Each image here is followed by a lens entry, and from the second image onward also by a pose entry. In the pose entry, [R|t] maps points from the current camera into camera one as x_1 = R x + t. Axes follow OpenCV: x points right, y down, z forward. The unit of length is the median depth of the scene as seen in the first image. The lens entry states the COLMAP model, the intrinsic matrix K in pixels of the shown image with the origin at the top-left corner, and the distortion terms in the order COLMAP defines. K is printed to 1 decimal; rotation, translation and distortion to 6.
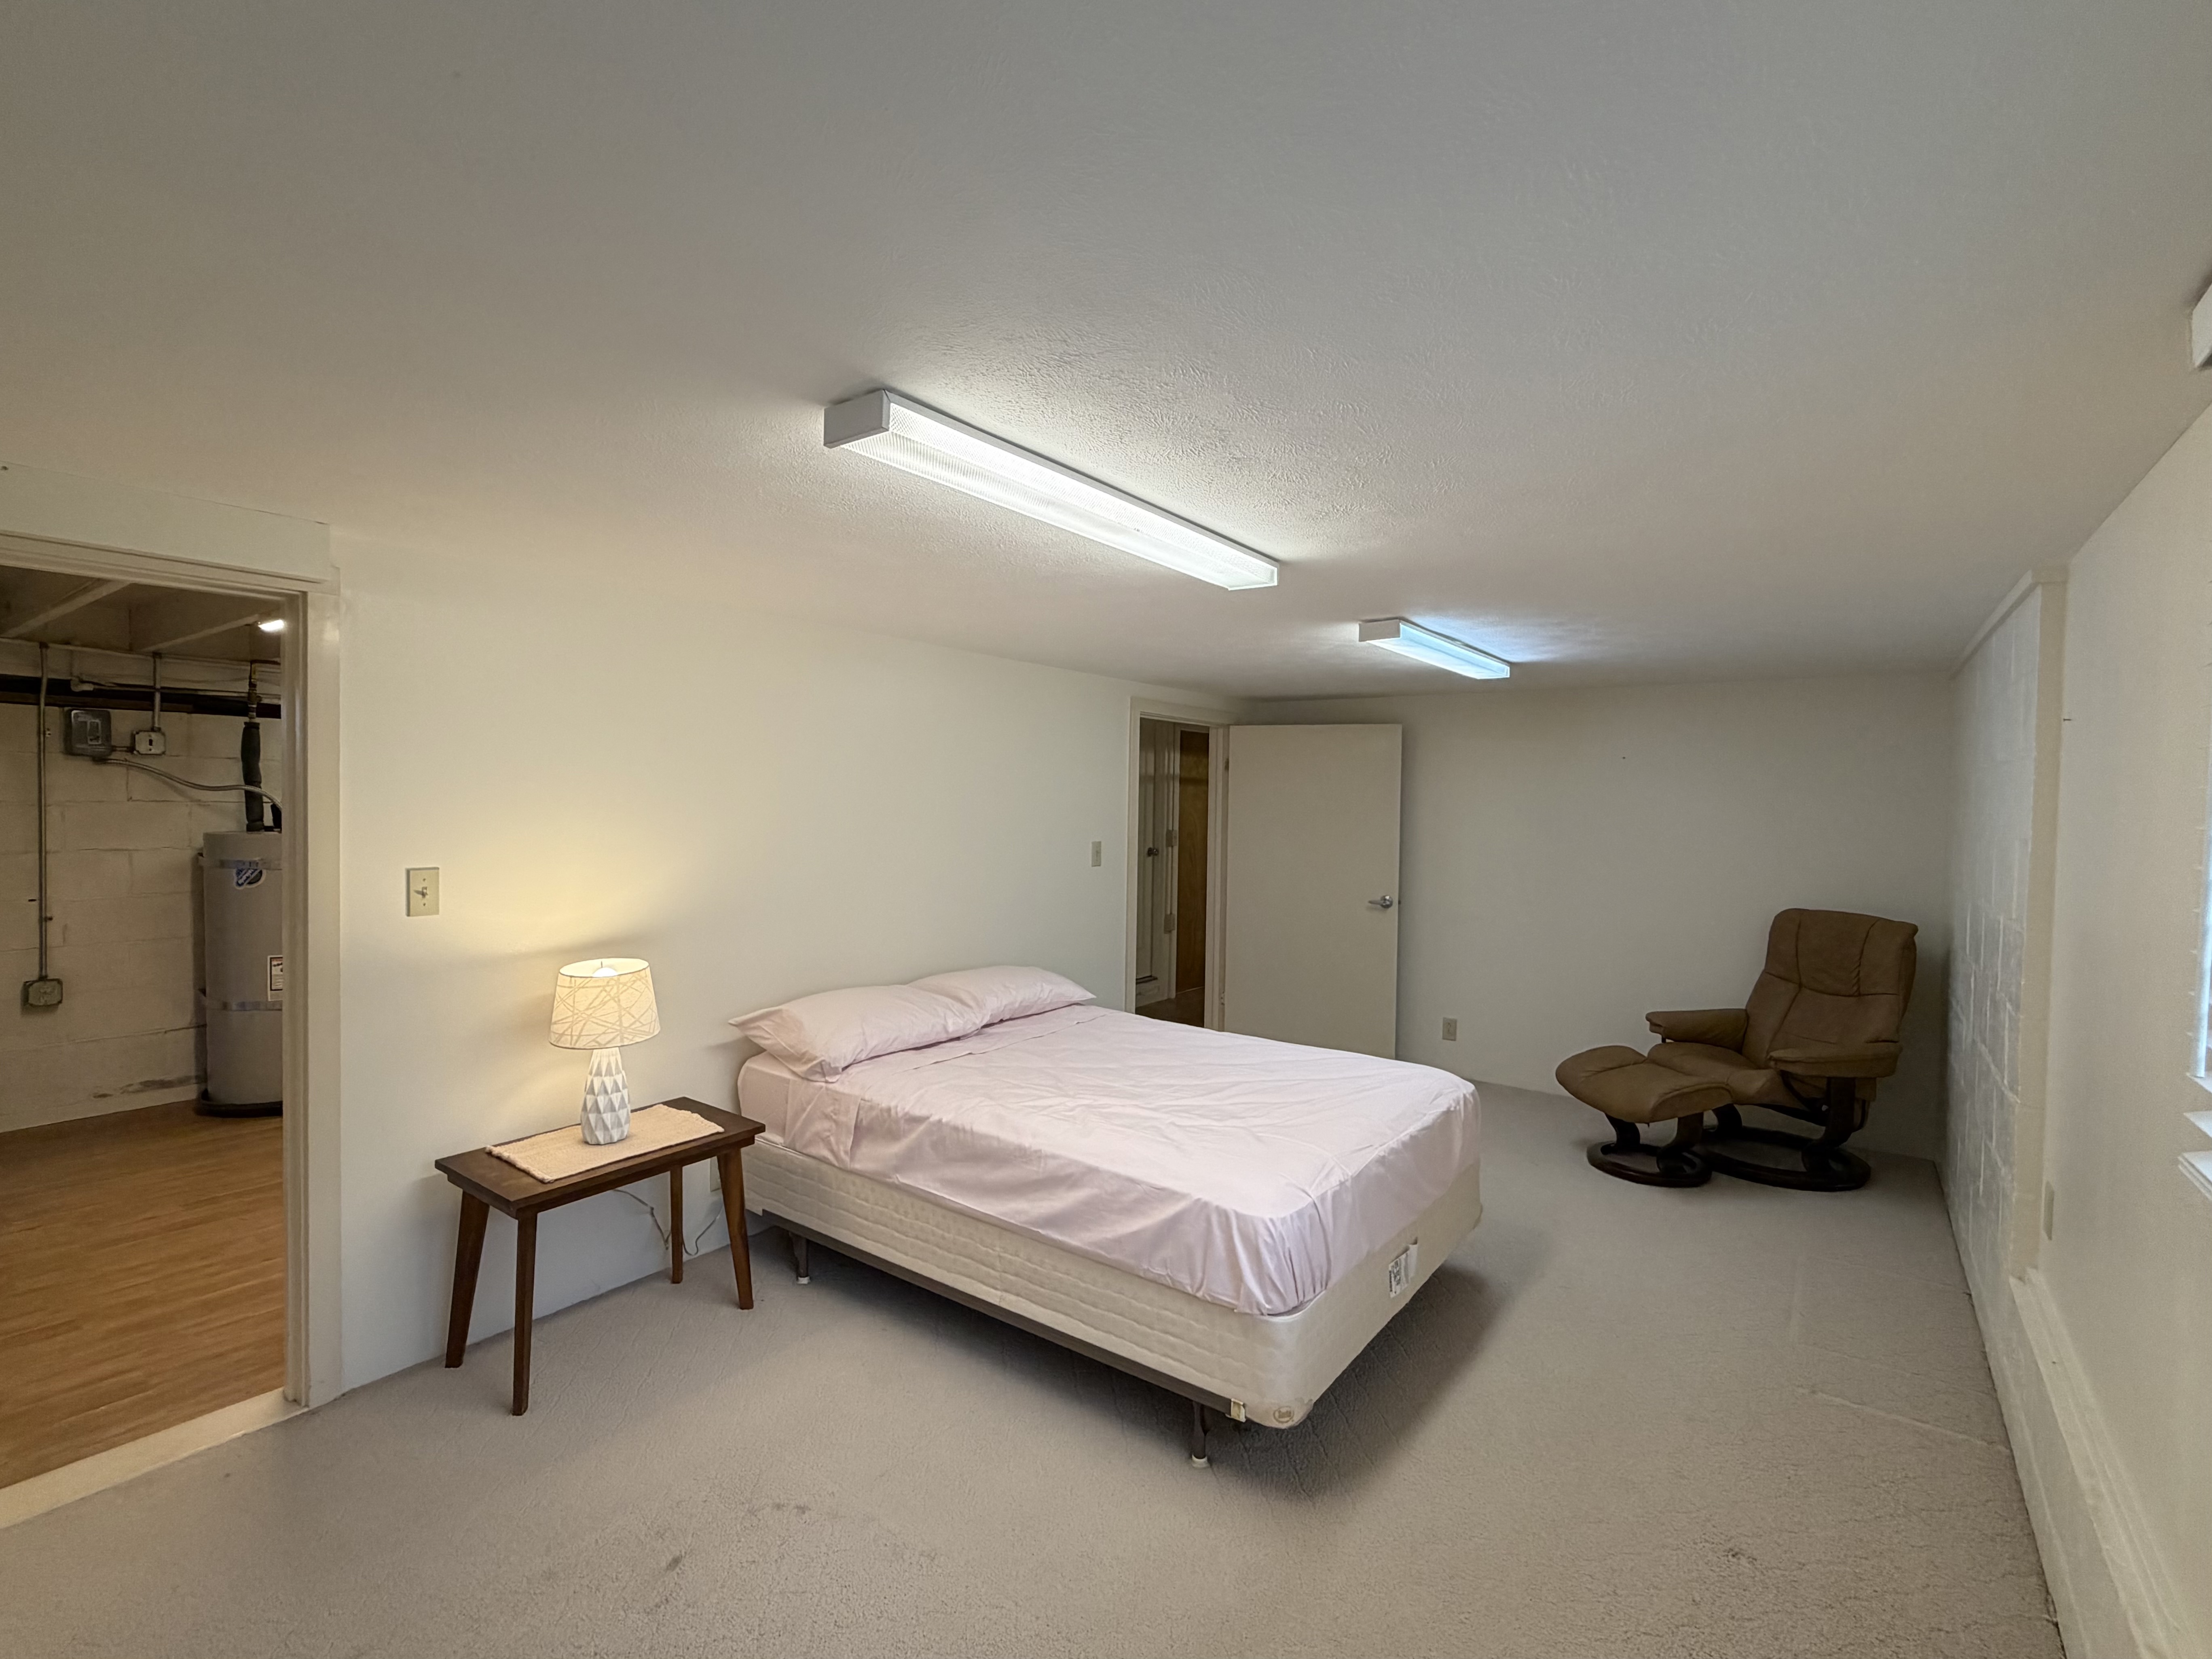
lens RADIAL K [[1007.2, 0, 1098.9], [0, 1007.2, 825.6], [0, 0, 1]] dist [-0.001993, -0.000128]
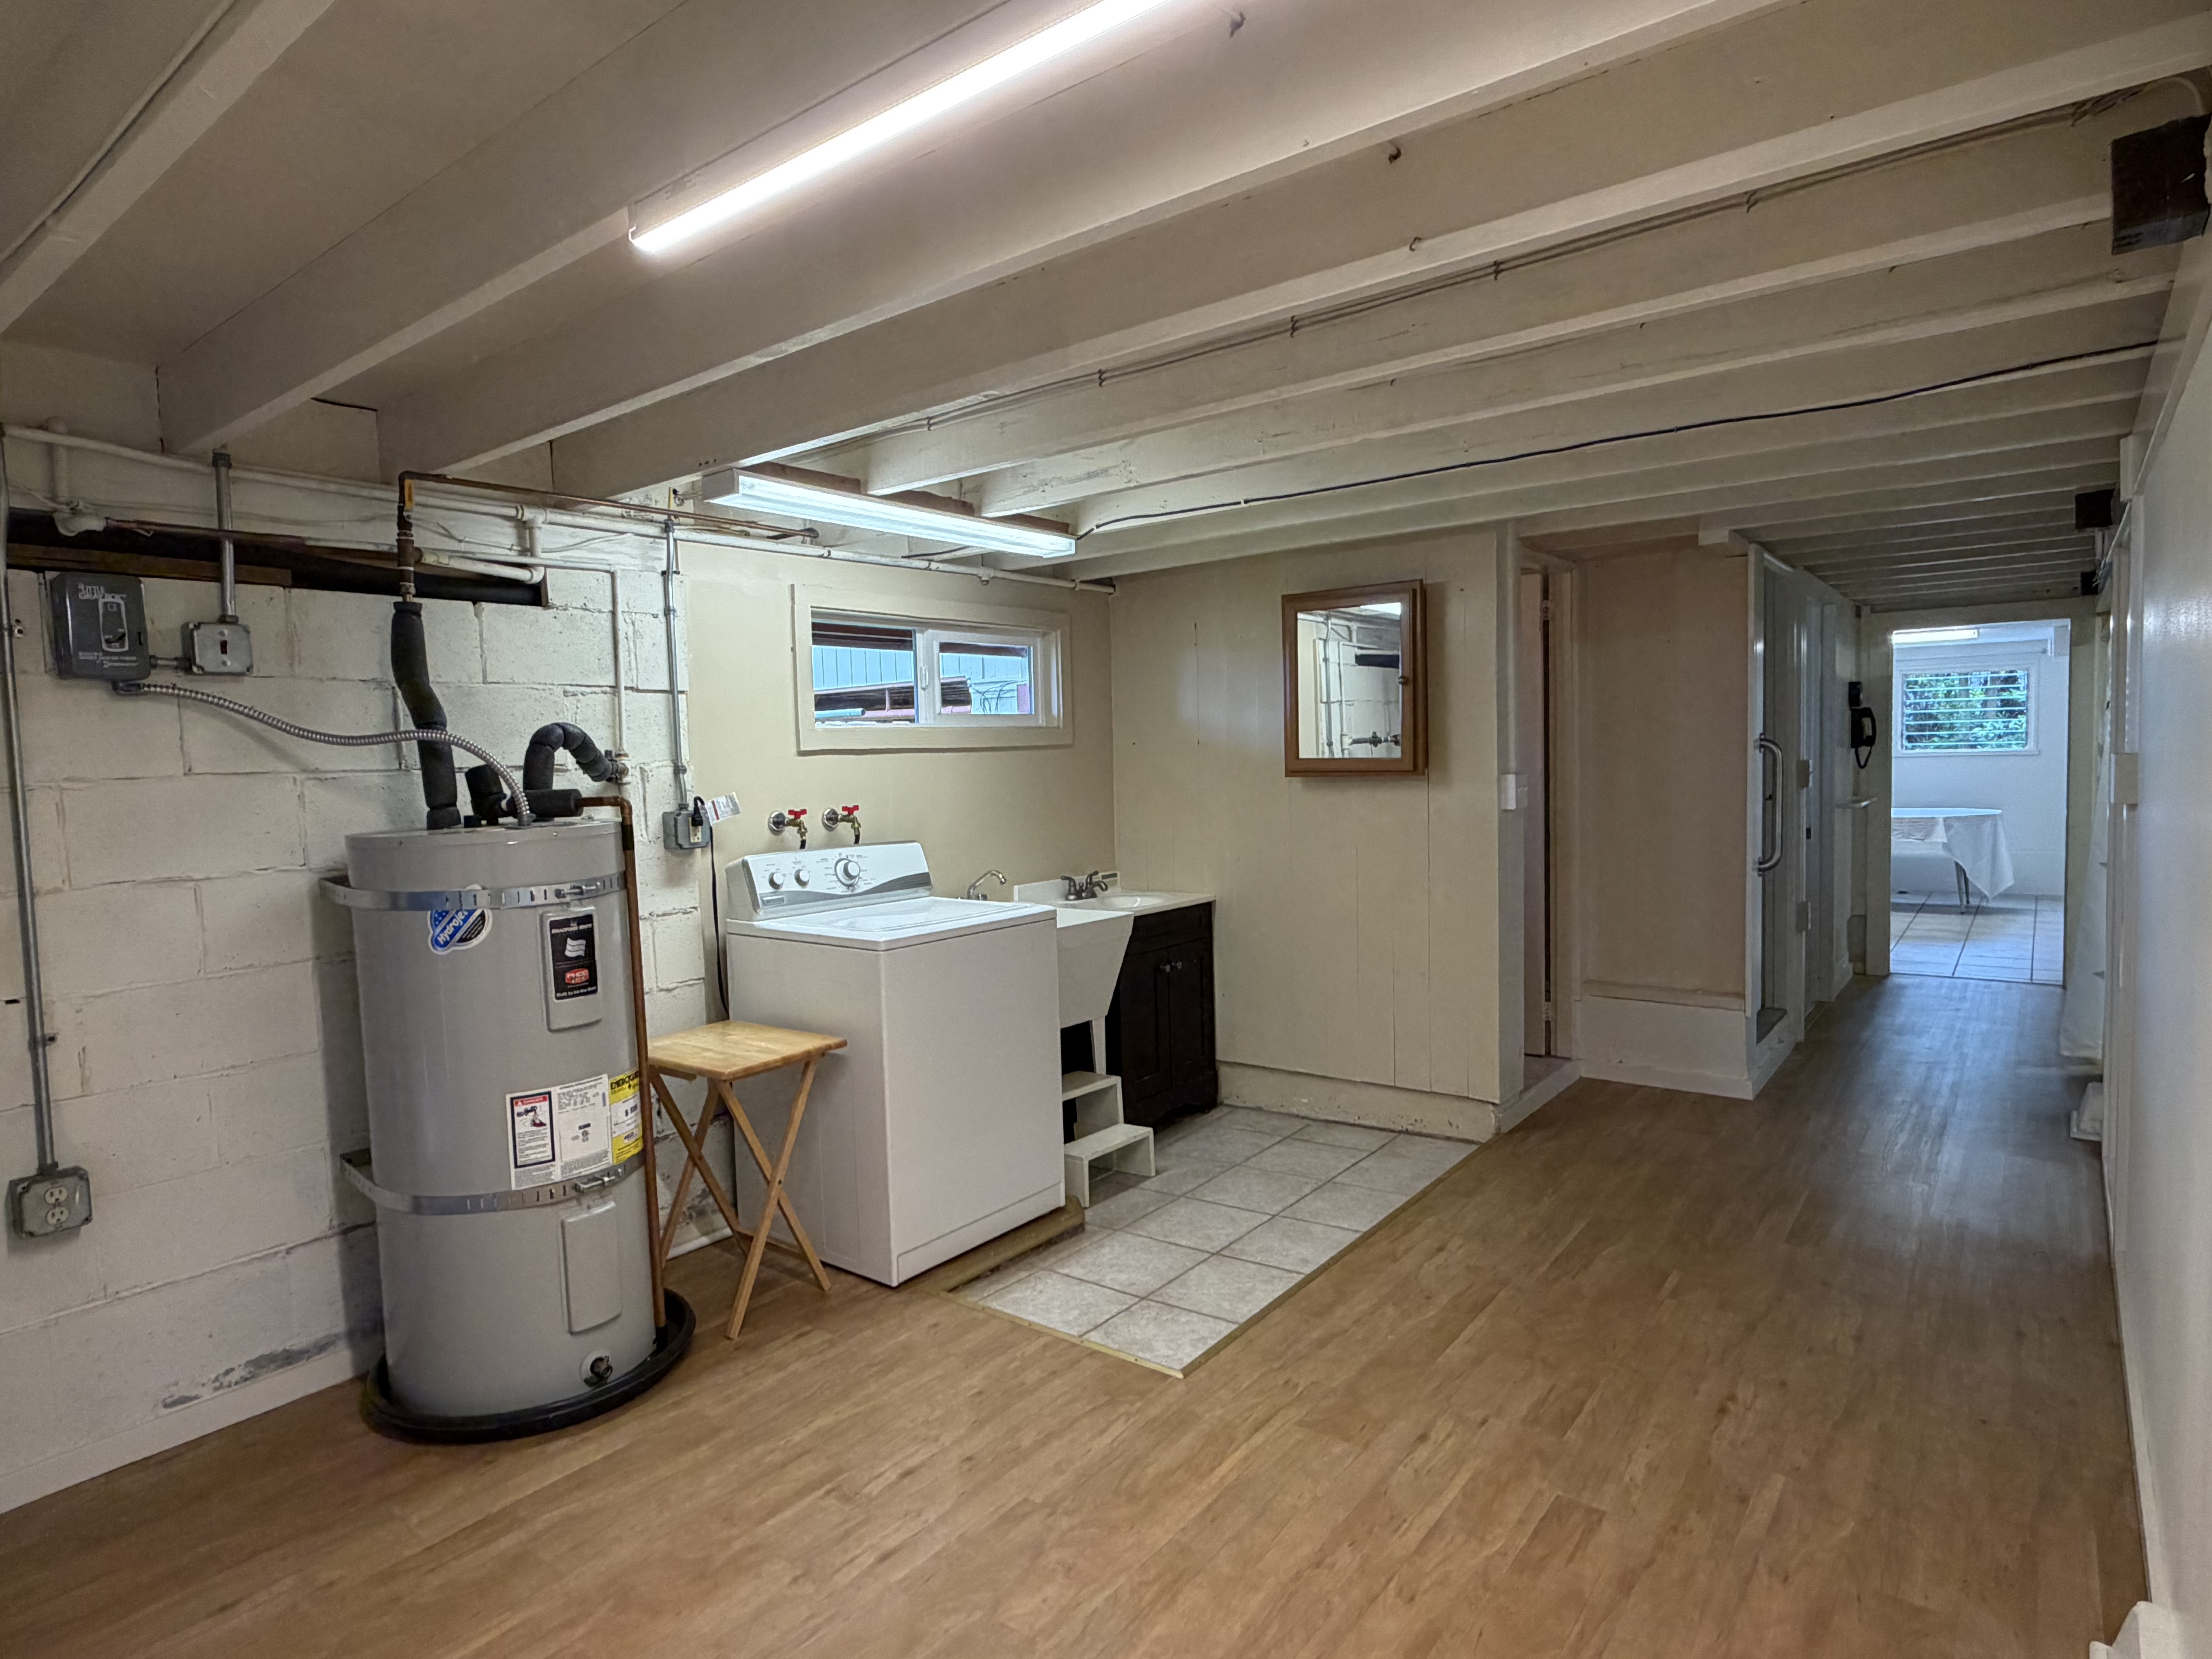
lens RADIAL K [[1214.1, 0, 1107.8], [0, 1214.1, 830.5], [0, 0, 1]] dist [0.001955, 0.000142]
pose [[0.998875, -0.039408, -0.026373, -0.520893], [0.040338, 0.998548, 0.035691, -0.001508], [0.024928, -0.036714, 0.999015, 0.442615]]
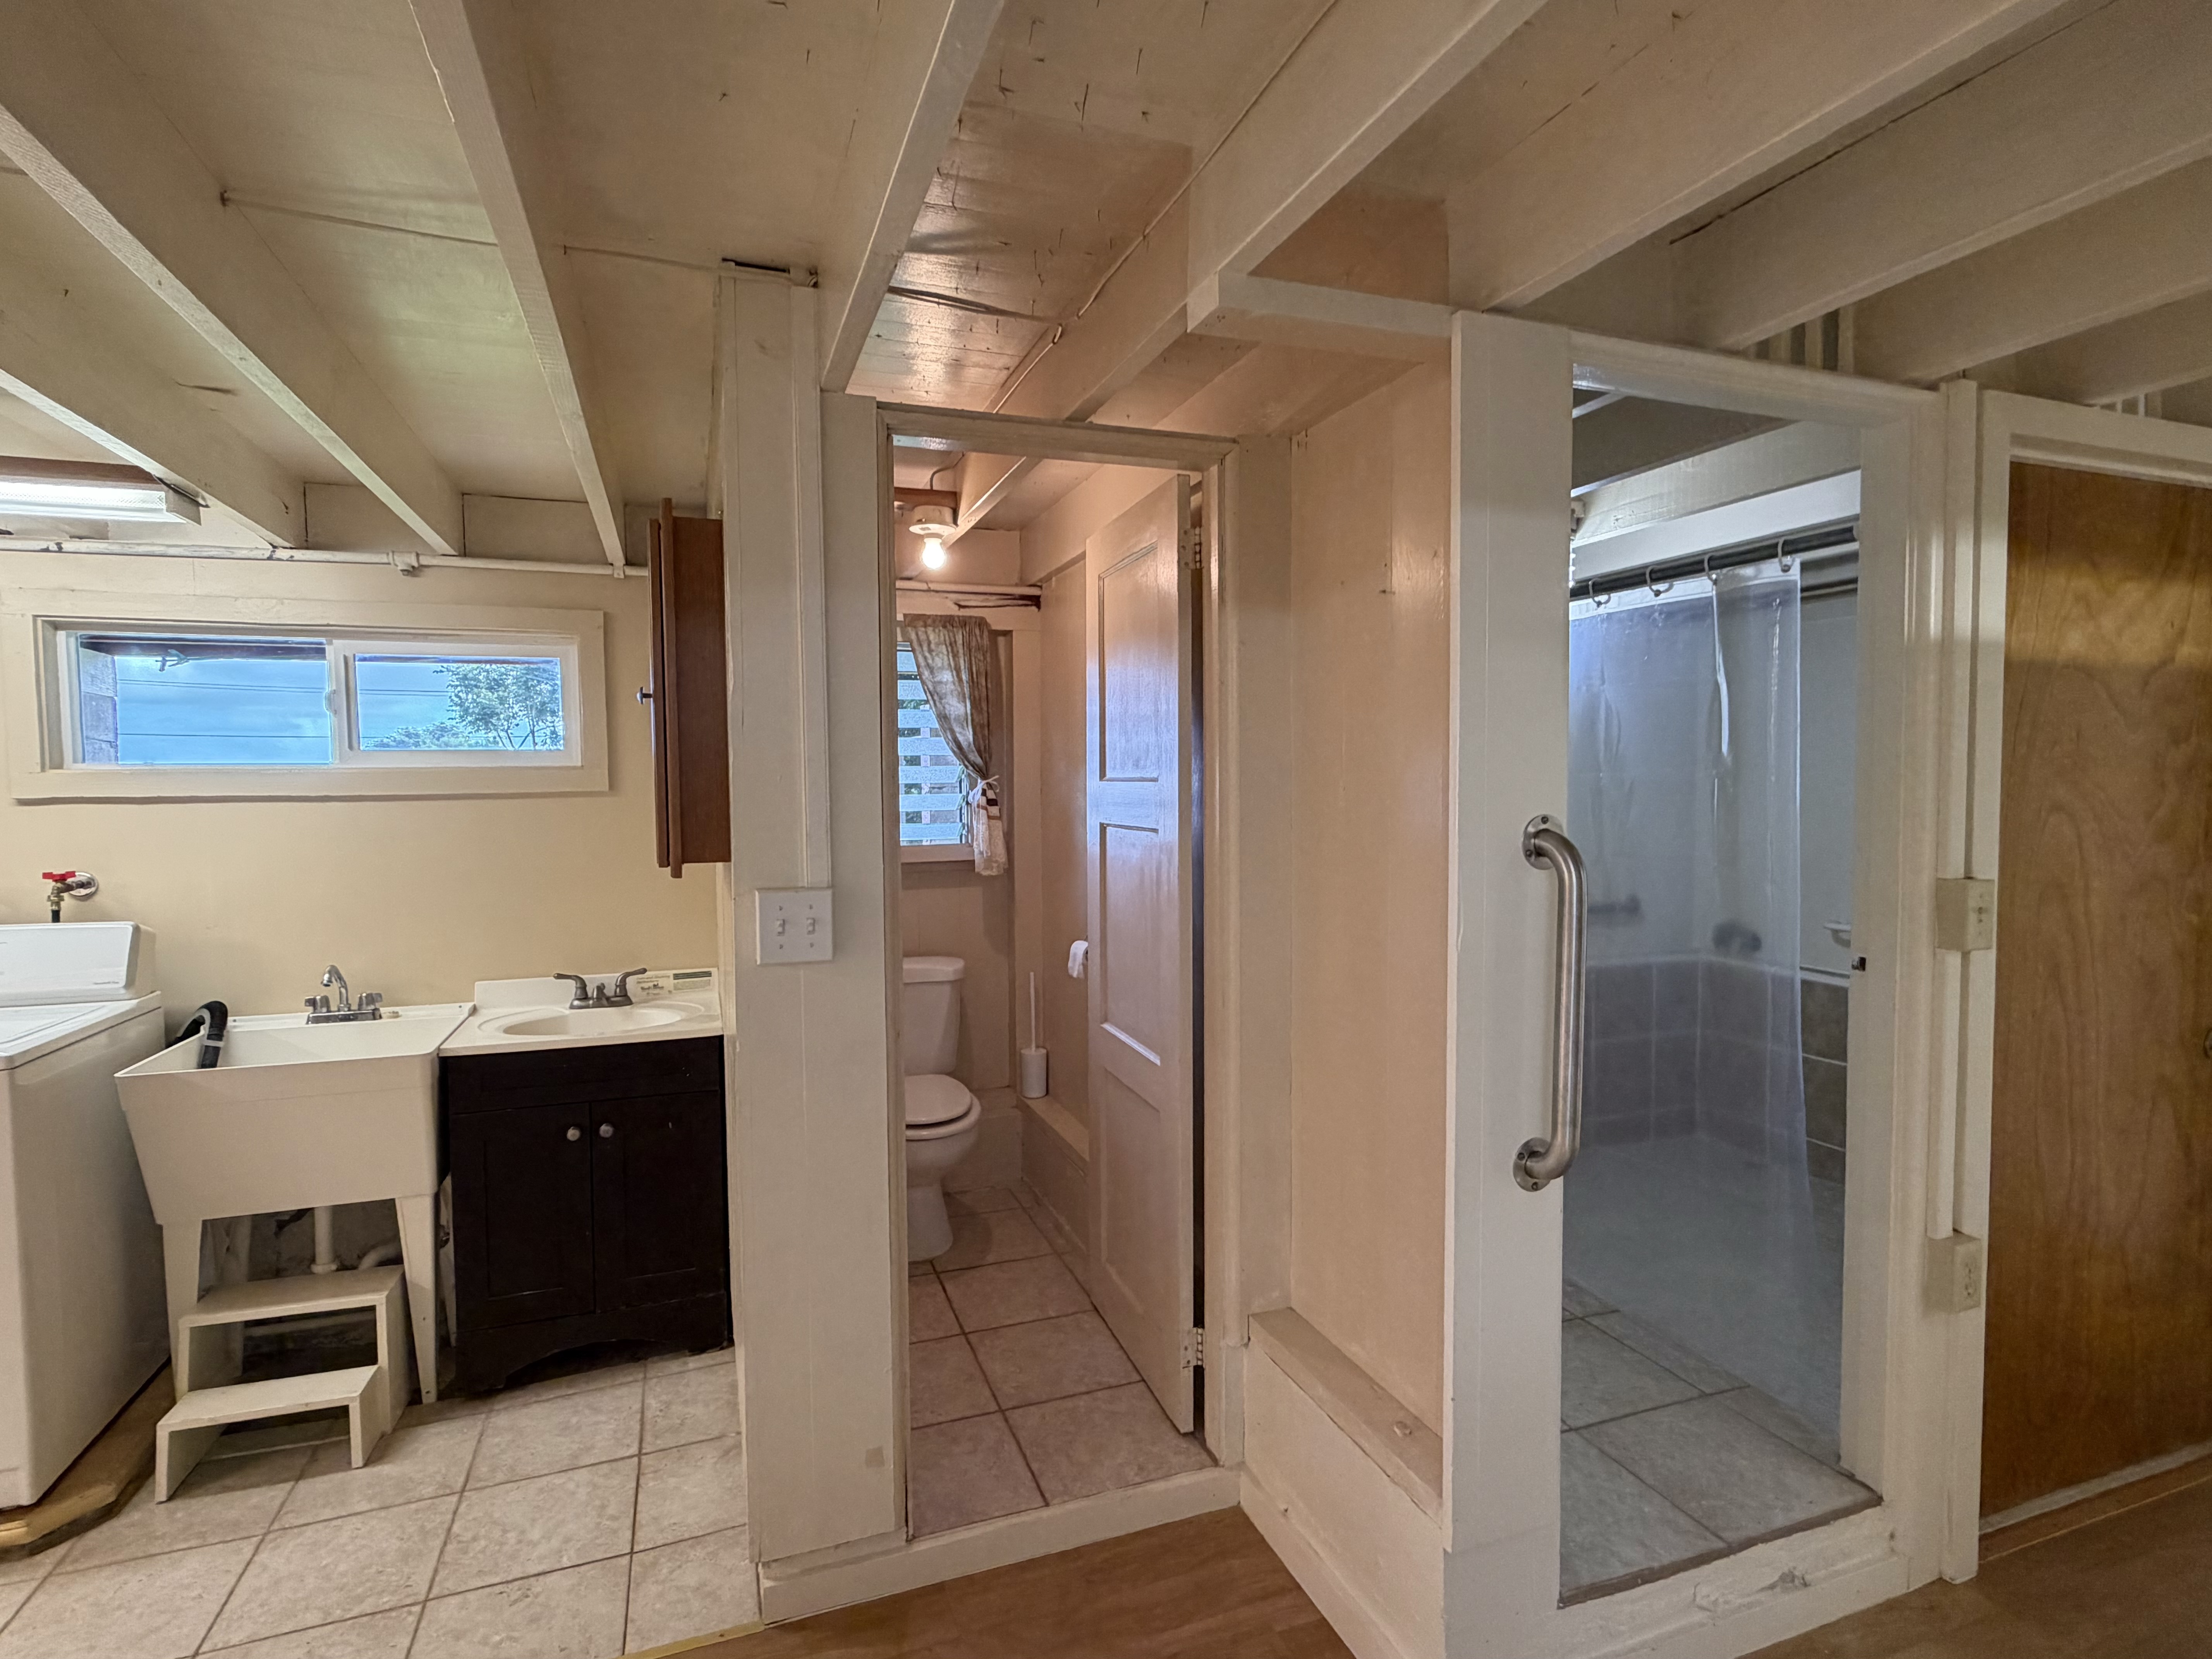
lens RADIAL K [[1094.0, 0, 1103.4], [0, 1094.0, 848.6], [0, 0, 1]] dist [-0.000820, -0.000340]
pose [[0.828907, 0.001182, -0.559385, 0.081140], [0.011889, 0.999735, 0.019729, -0.014000], [0.559260, -0.023004, 0.828673, 1.123630]]
